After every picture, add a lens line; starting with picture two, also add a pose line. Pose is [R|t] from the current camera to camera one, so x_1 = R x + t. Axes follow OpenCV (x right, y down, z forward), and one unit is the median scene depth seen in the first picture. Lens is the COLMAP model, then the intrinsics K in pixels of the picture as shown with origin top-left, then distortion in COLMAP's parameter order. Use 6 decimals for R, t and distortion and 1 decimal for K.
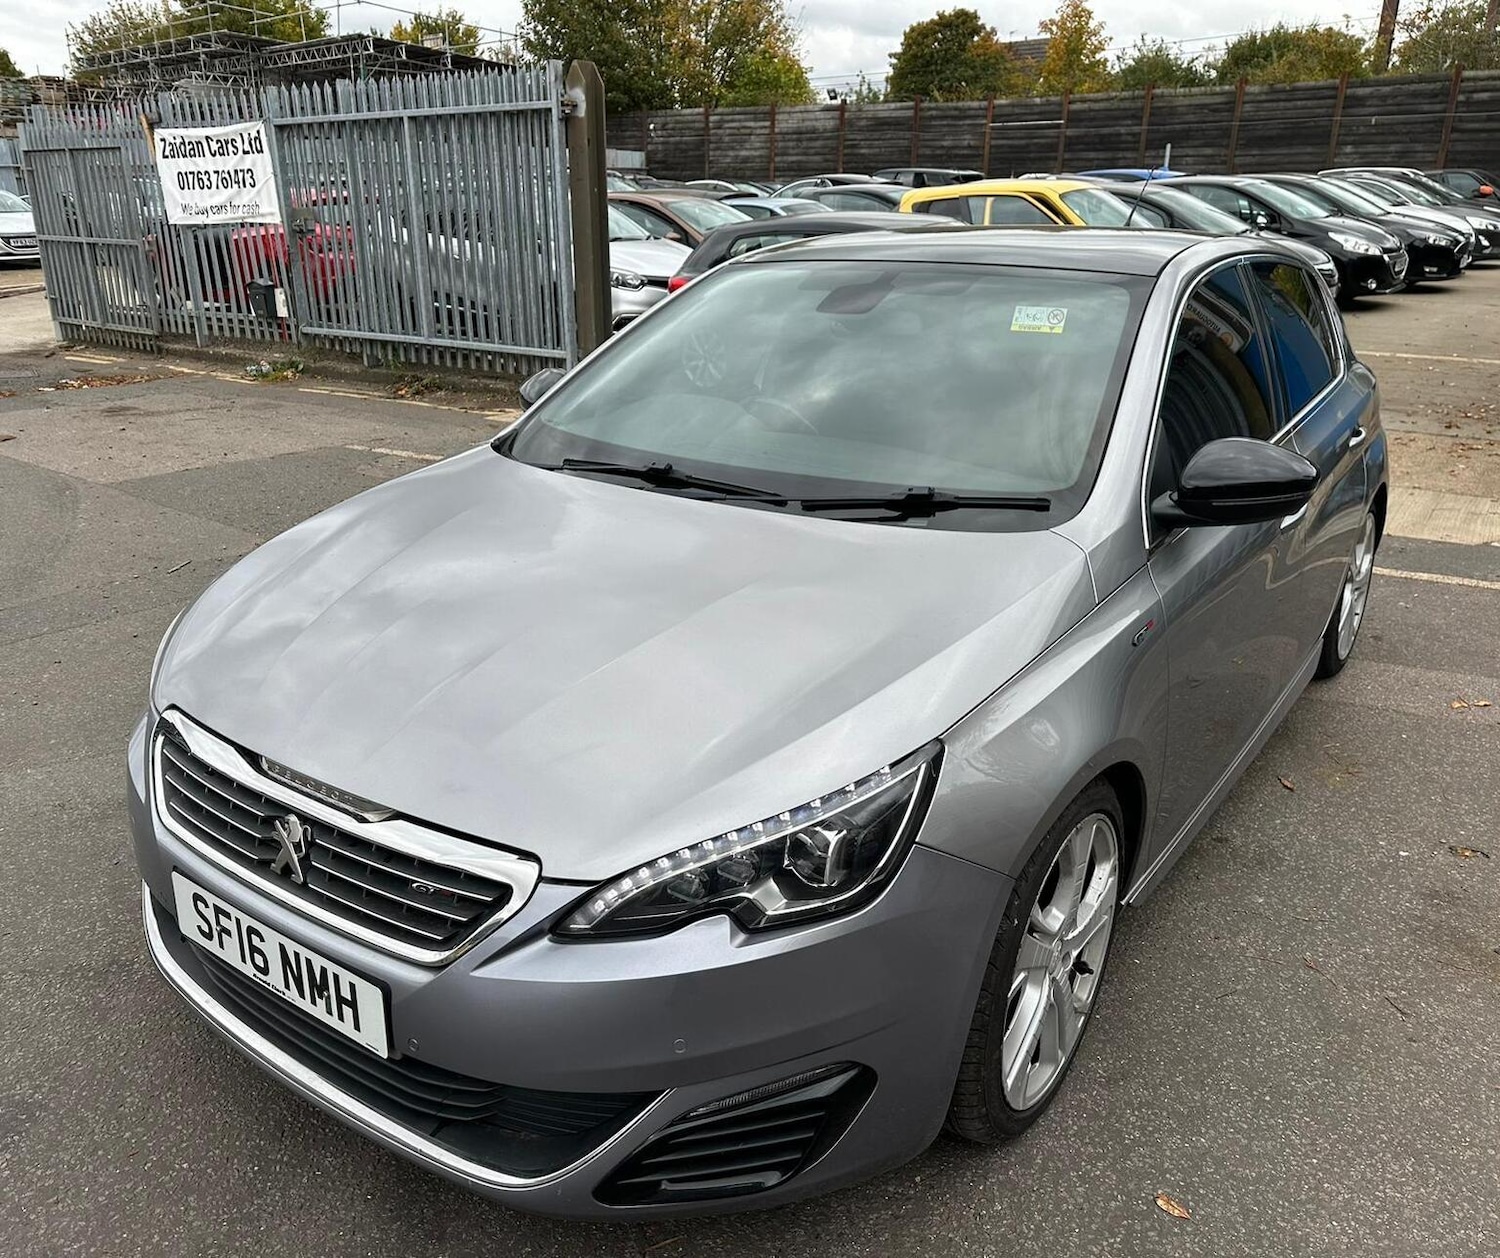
lens RADIAL K [[1188.2, 0, 744.7], [0, 1188.2, 645.8], [0, 0, 1]] dist [0.000895, -0.006245]
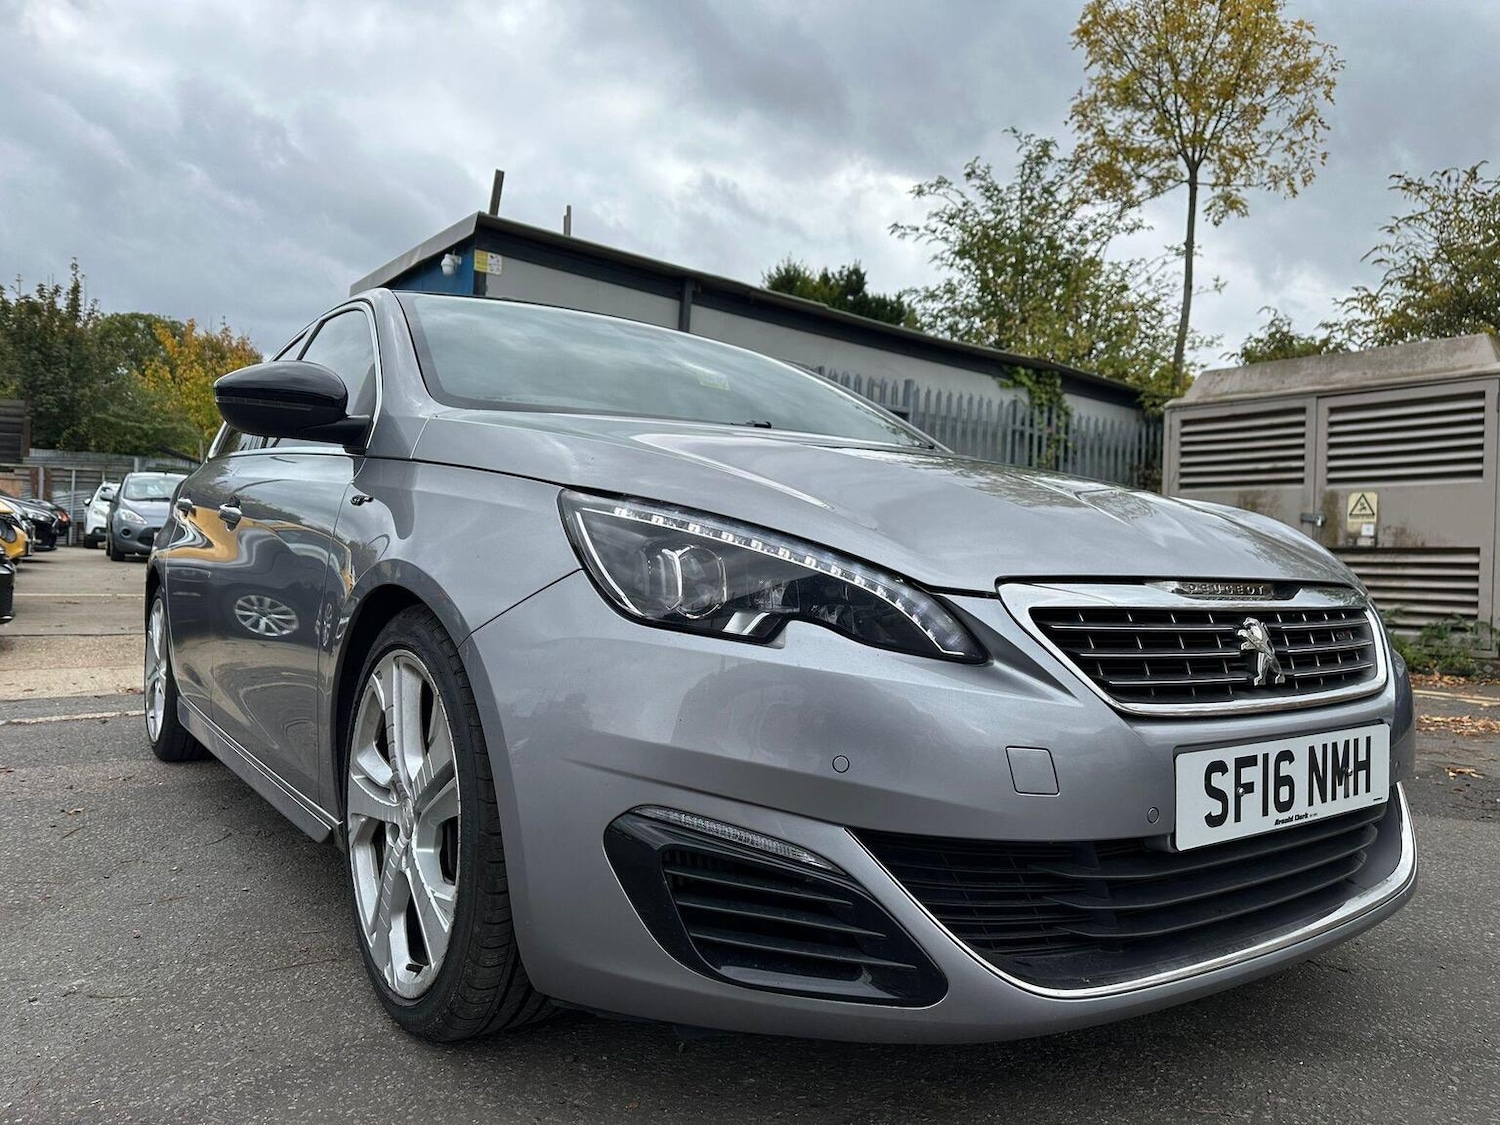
lens RADIAL K [[1054.8, 0, 747.7], [0, 1054.8, 566.7], [0, 0, 1]] dist [0.024759, -0.032587]
pose [[0.324678, -0.003267, 0.945819, -0.888500], [0.302565, 0.947806, -0.100590, 0.048679], [-0.896124, 0.318831, 0.308720, 0.748402]]
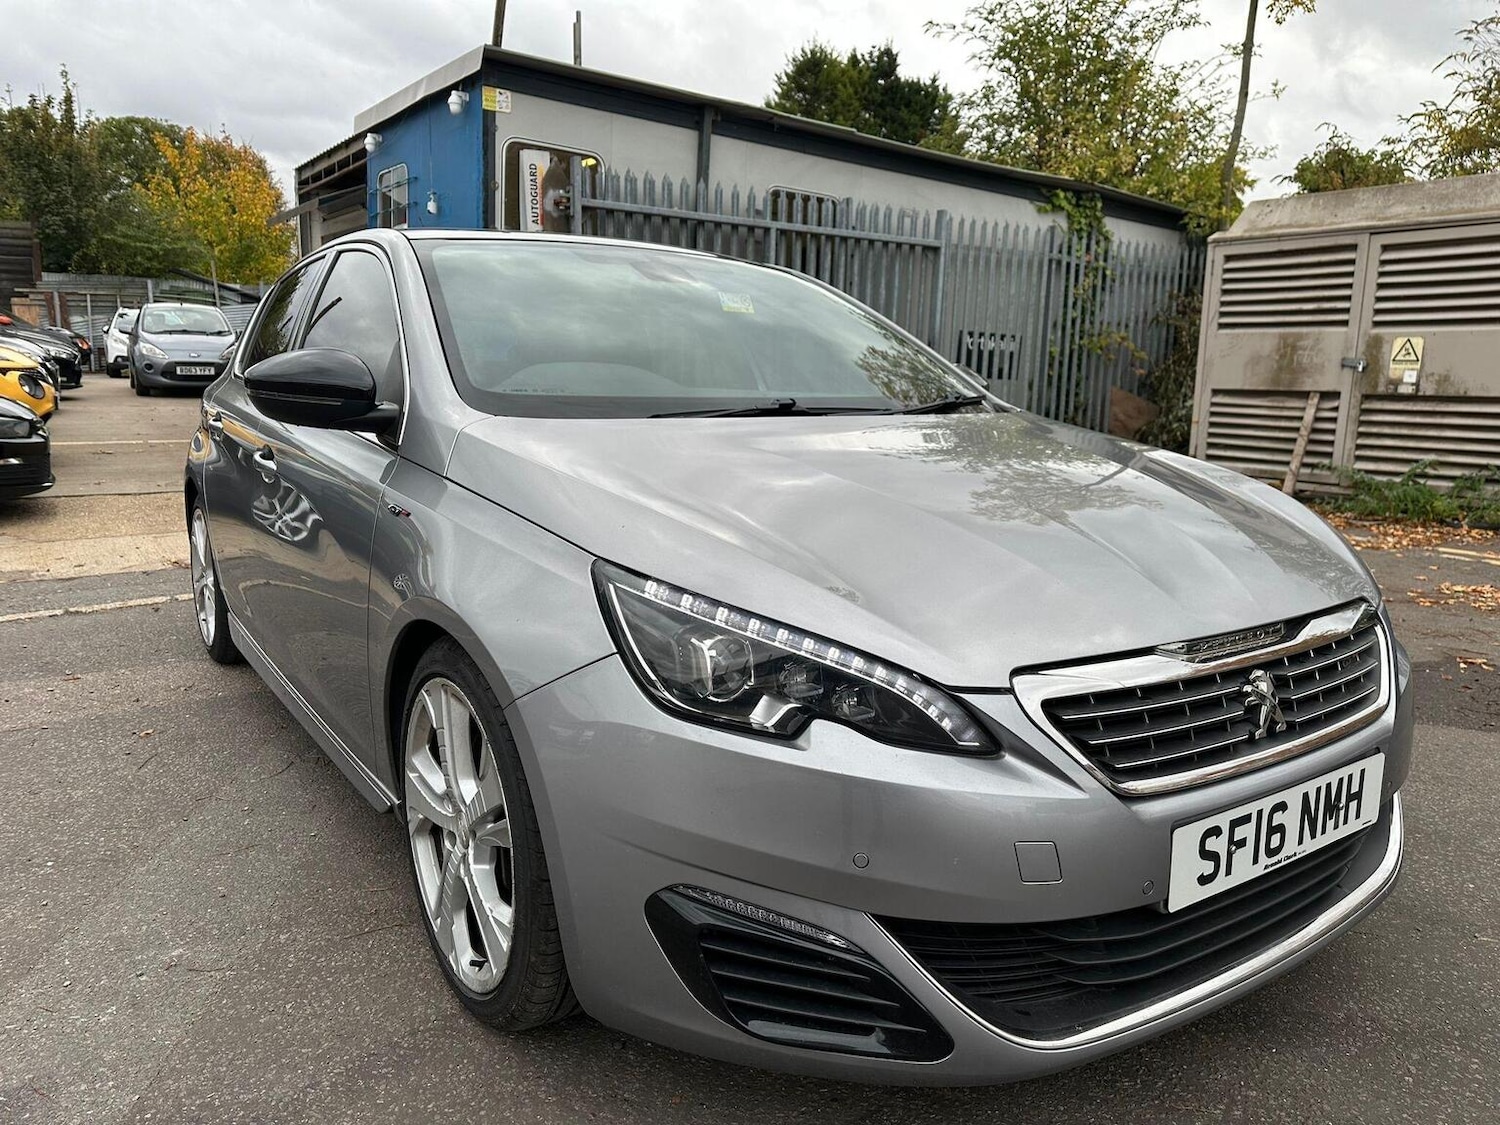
lens RADIAL K [[1055.7, 0, 746.5], [0, 1055.7, 564.7], [0, 0, 1]] dist [0.027618, -0.036971]
pose [[0.347215, -0.171281, 0.922011, -0.899079], [0.308877, 0.949207, 0.060015, -0.080812], [-0.885458, 0.263950, 0.382484, 0.701150]]
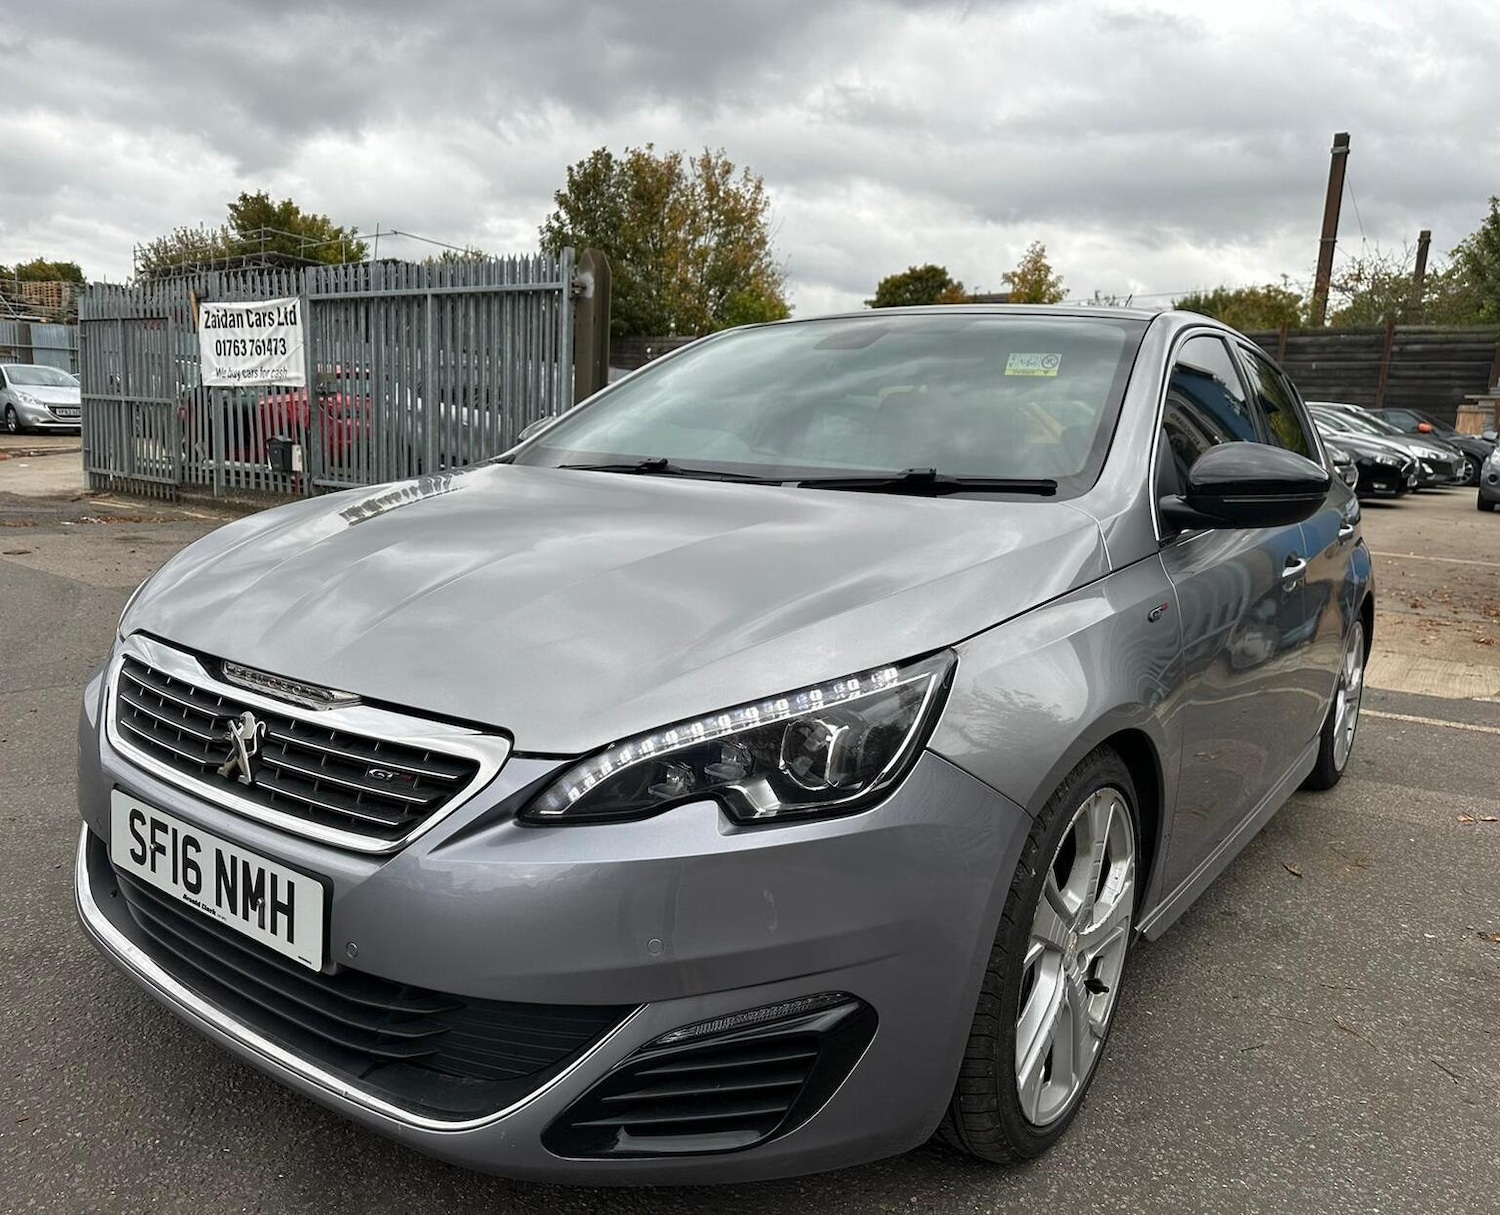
lens RADIAL K [[1153.4, 0, 696.8], [0, 1153.4, 611.4], [0, 0, 1]] dist [0.000811, -0.009195]
pose [[0.998715, 0.045719, -0.021880, -0.010151], [-0.049090, 0.979951, -0.193095, 0.153775], [0.012614, 0.193921, 0.980936, 0.073164]]
